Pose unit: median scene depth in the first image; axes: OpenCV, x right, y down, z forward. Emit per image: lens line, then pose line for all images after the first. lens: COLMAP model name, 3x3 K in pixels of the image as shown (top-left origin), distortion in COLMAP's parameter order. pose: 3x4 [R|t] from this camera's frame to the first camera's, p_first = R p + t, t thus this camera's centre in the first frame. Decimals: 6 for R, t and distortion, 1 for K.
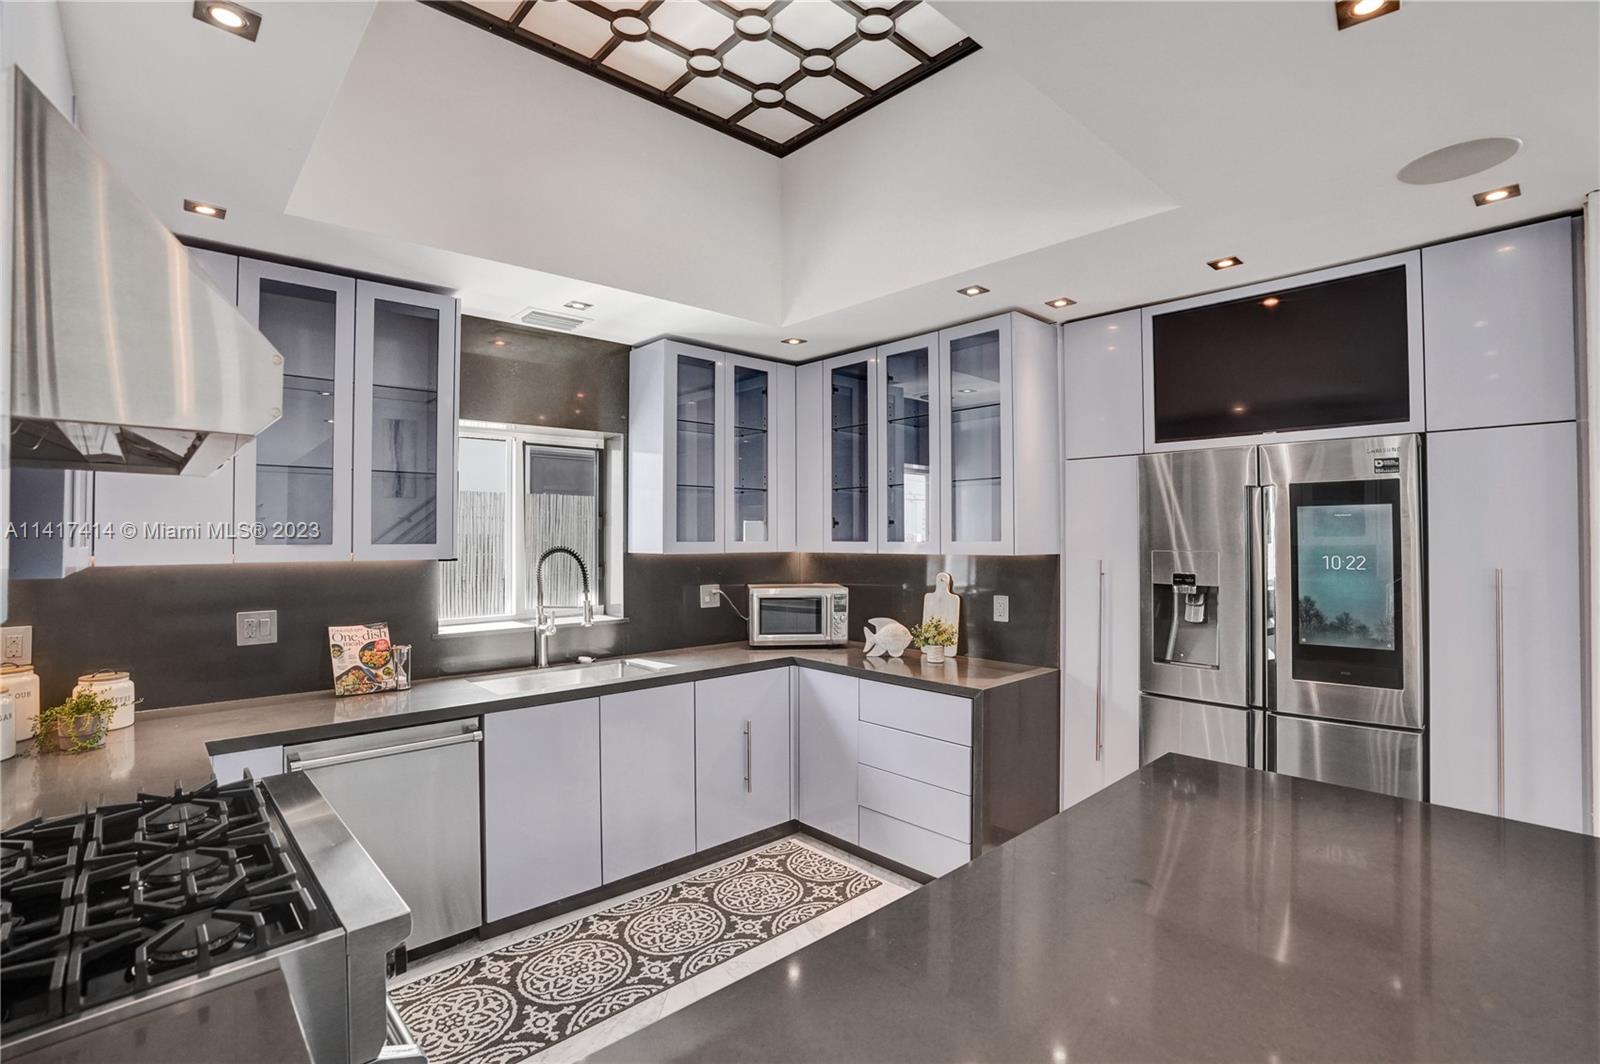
lens RADIAL K [[737.7, 0, 790.3], [0, 737.7, 526.8], [0, 0, 1]] dist [-0.034537, 0.009809]
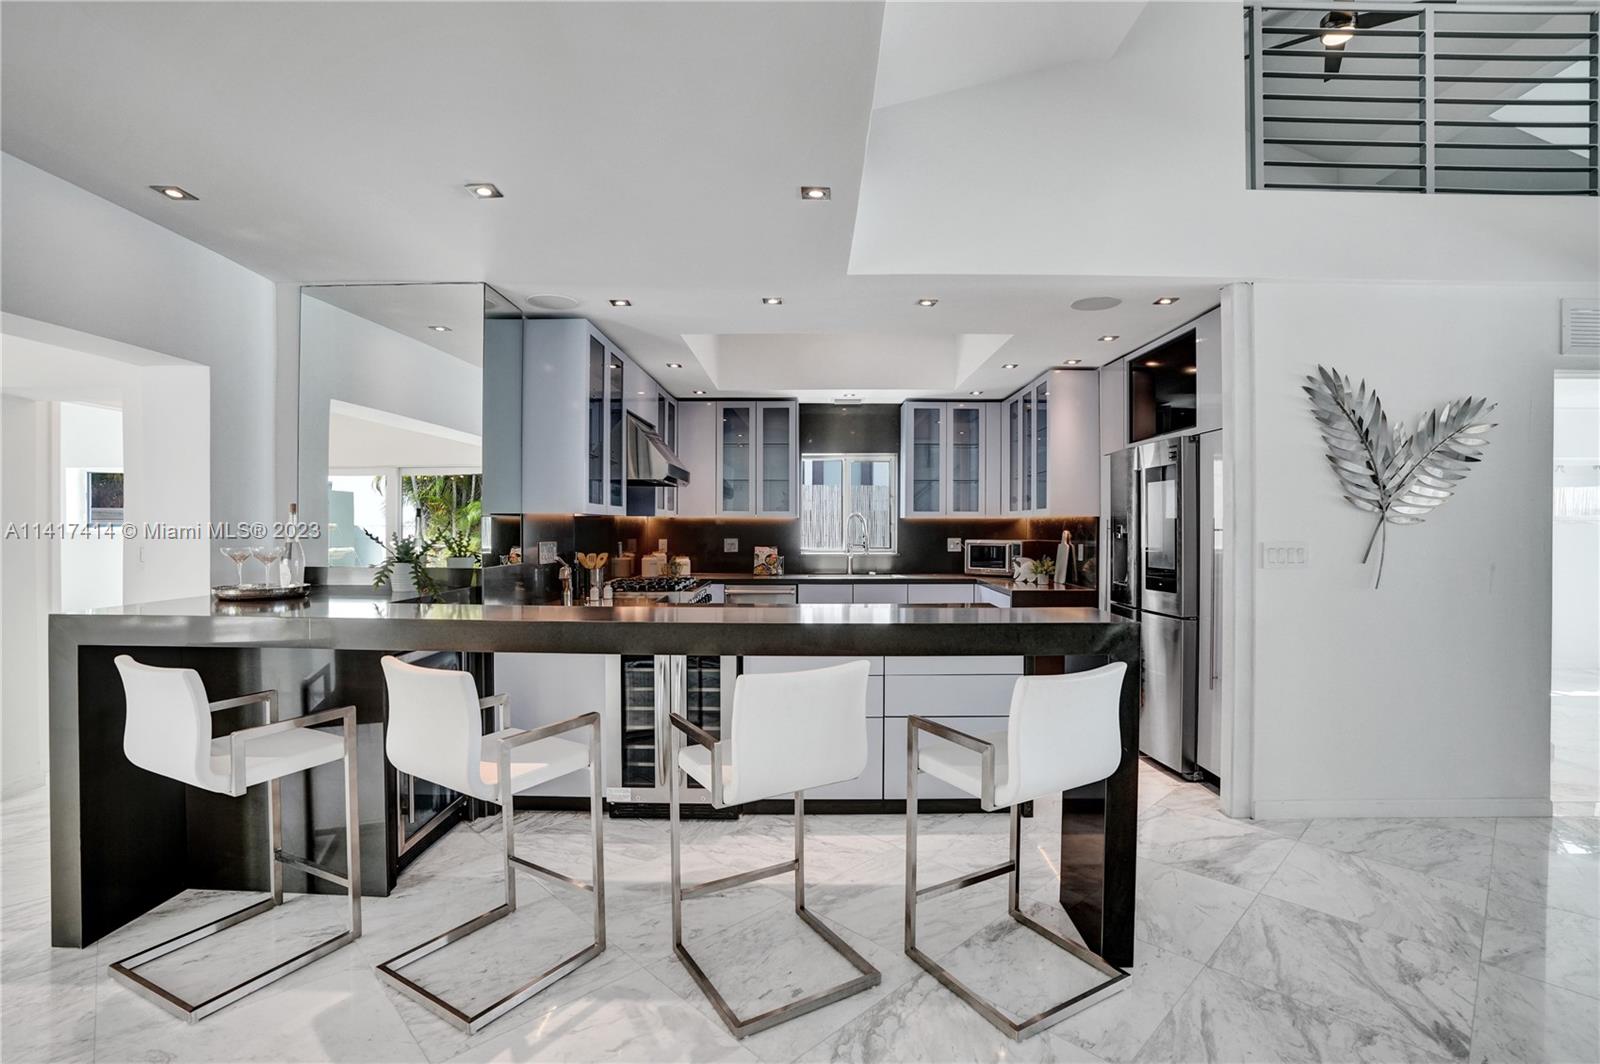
lens RADIAL K [[737.7, 0, 823.0], [0, 737.7, 530.0], [0, 0, 1]] dist [-0.034537, 0.009809]
pose [[0.755790, 0.011220, -0.654718, 1.080034], [0.006302, 0.999682, 0.024406, 0.025233], [0.654783, -0.022572, 0.755479, -0.654413]]
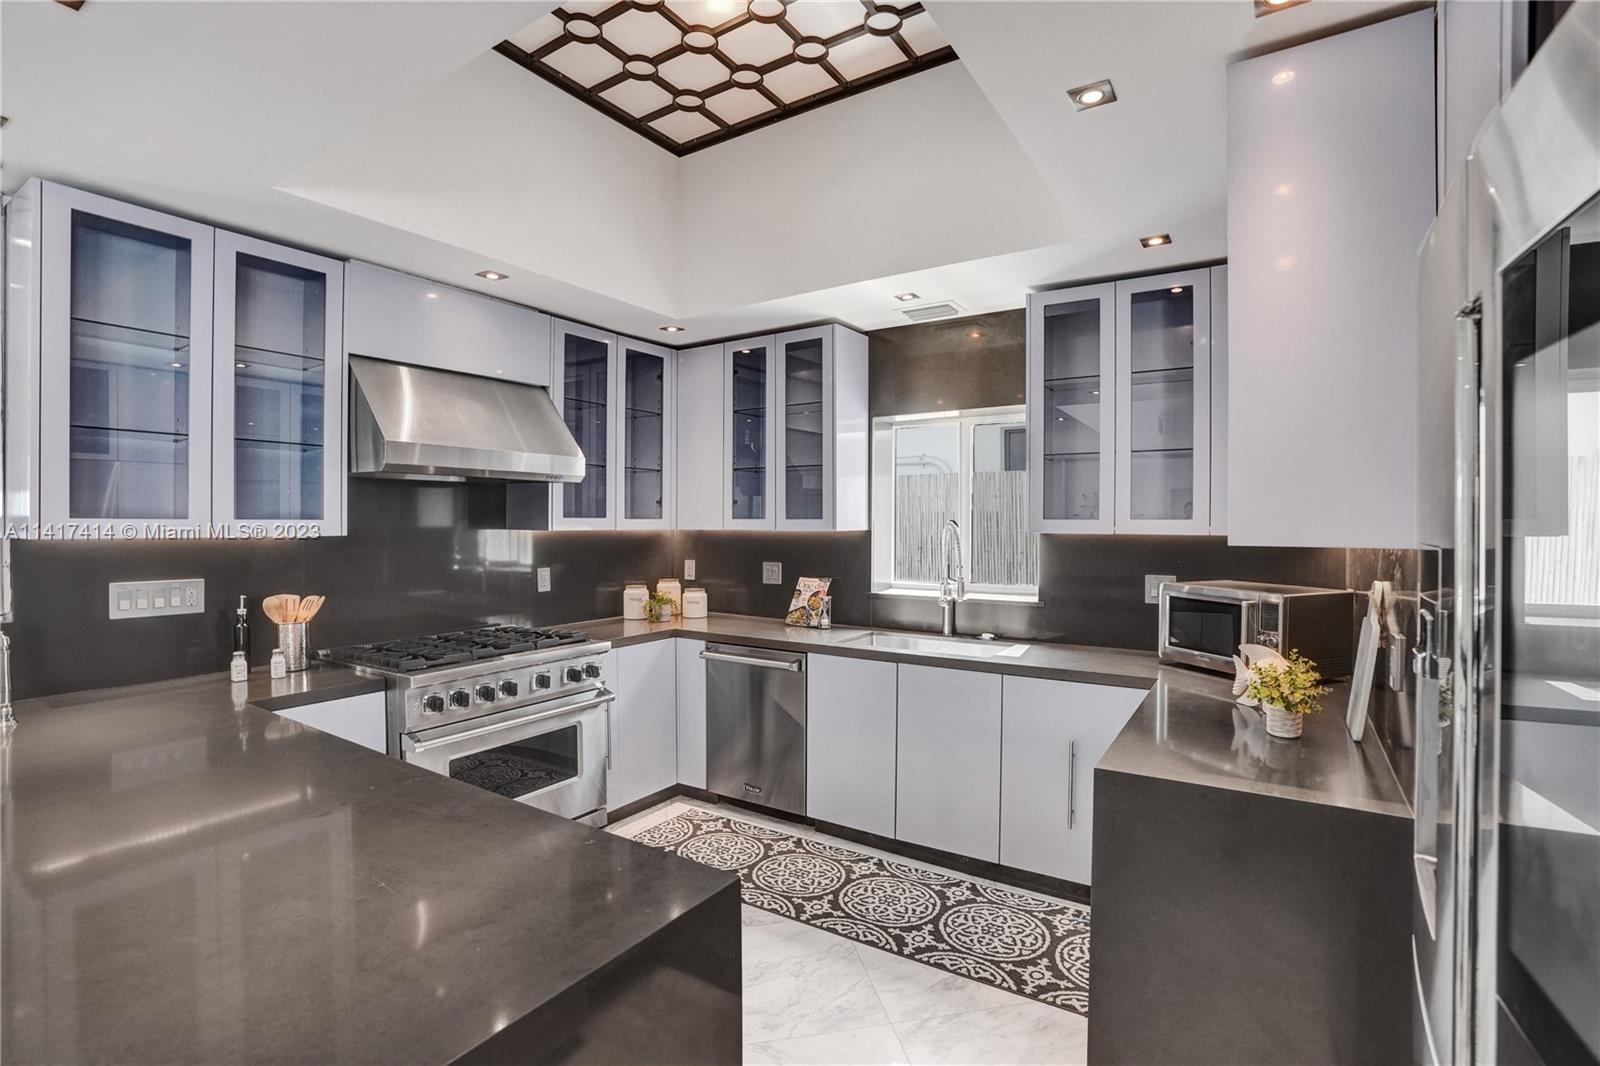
lens RADIAL K [[737.7, 0, 823.2], [0, 737.7, 529.0], [0, 0, 1]] dist [-0.034537, 0.009809]
pose [[0.283841, 0.016615, -0.958727, 0.757622], [0.012791, 0.999695, 0.021112, 0.011744], [0.958786, -0.018255, 0.283542, 0.617213]]
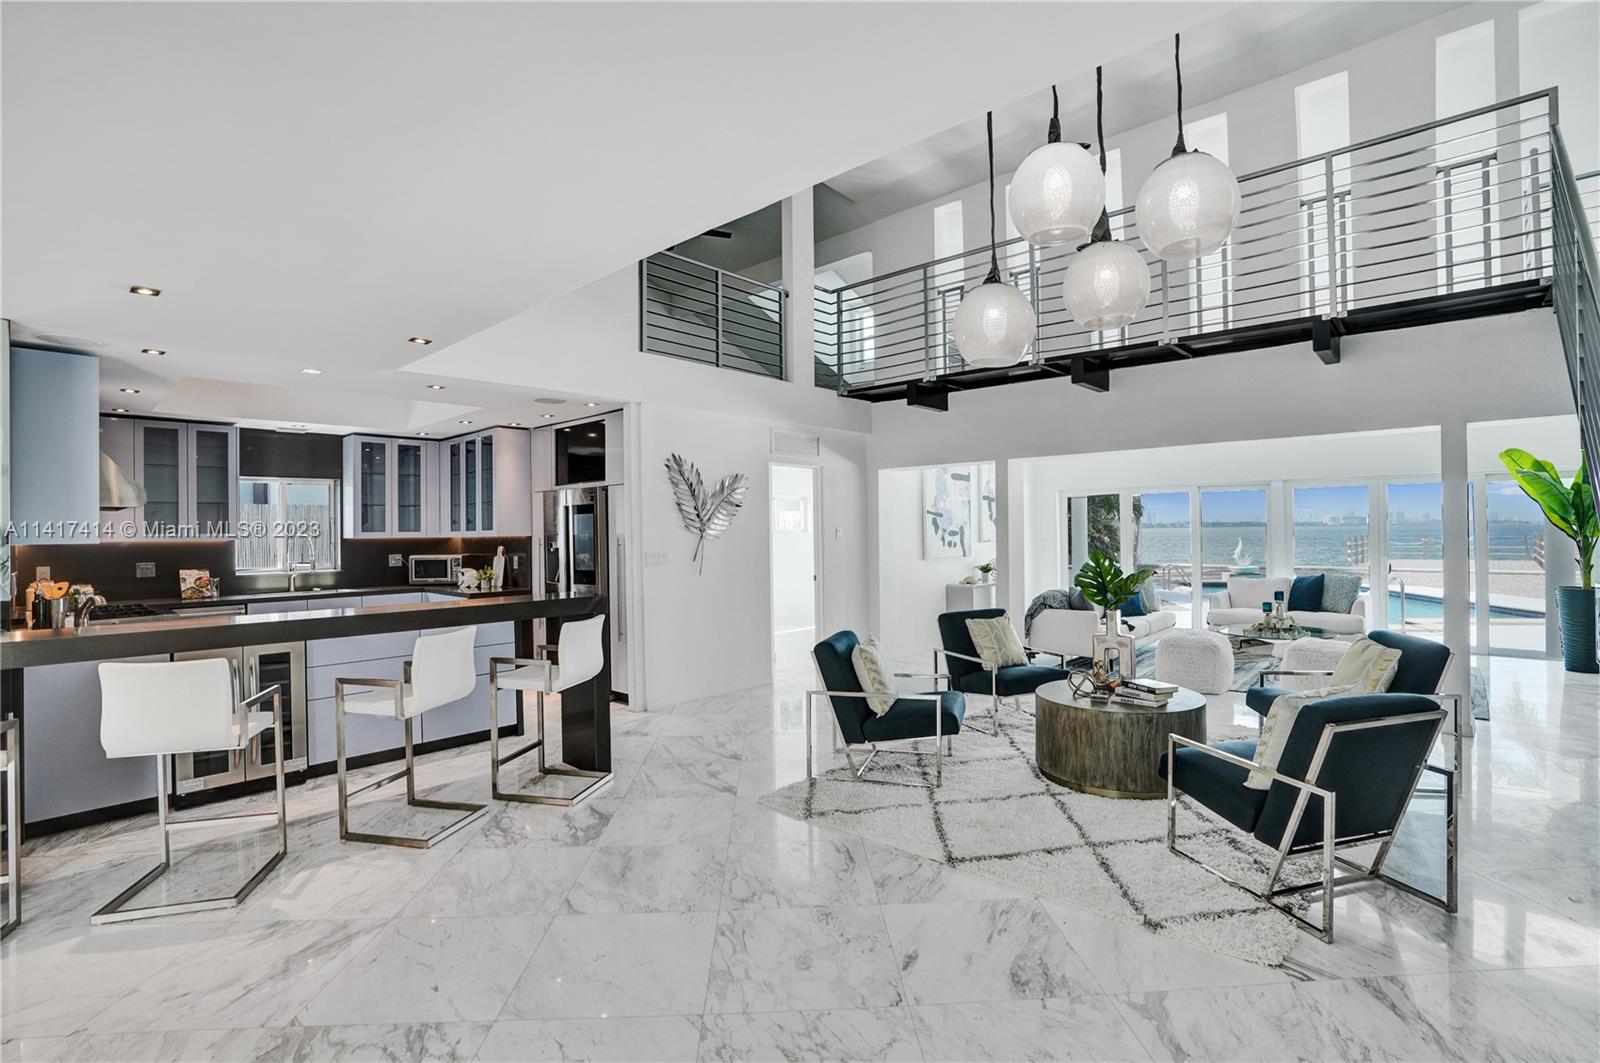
lens RADIAL K [[737.7, 0, 810.5], [0, 737.7, 528.9], [0, 0, 1]] dist [-0.034537, 0.009809]
pose [[0.993846, -0.006163, 0.110597, 1.075625], [0.004226, 0.999834, 0.017743, -0.025116], [-0.110688, -0.017167, 0.993707, -1.459202]]
